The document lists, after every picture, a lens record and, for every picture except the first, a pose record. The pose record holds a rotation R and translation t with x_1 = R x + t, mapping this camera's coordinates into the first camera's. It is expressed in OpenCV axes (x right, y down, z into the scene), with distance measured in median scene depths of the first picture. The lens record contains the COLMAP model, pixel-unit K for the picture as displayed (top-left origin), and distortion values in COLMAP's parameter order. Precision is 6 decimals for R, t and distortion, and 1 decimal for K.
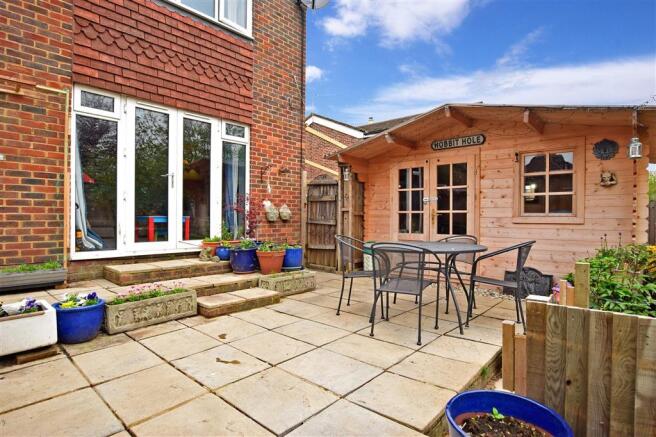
lens RADIAL K [[350.9, 0, 328.0], [0, 350.9, 218.5], [0, 0, 1]] dist [-0.000464, -0.000043]
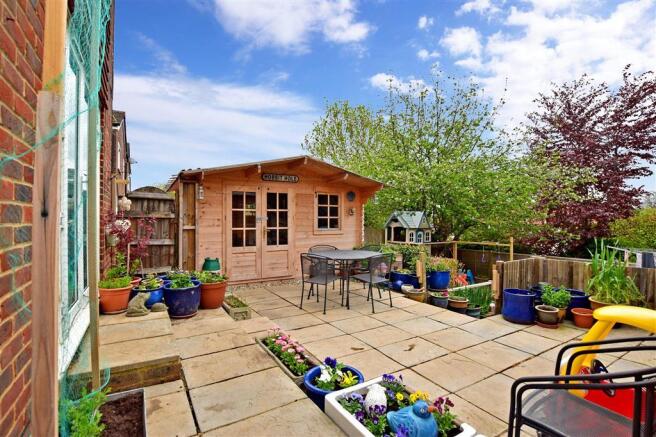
lens RADIAL K [[317.1, 0, 328.0], [0, 317.1, 218.5], [0, 0, 1]] dist [-0.024495, 0.000305]
pose [[0.307632, -0.003324, 0.951500, -0.753177], [0.013385, 0.999910, -0.000835, -0.052975], [-0.951411, 0.012992, 0.307648, 0.438769]]
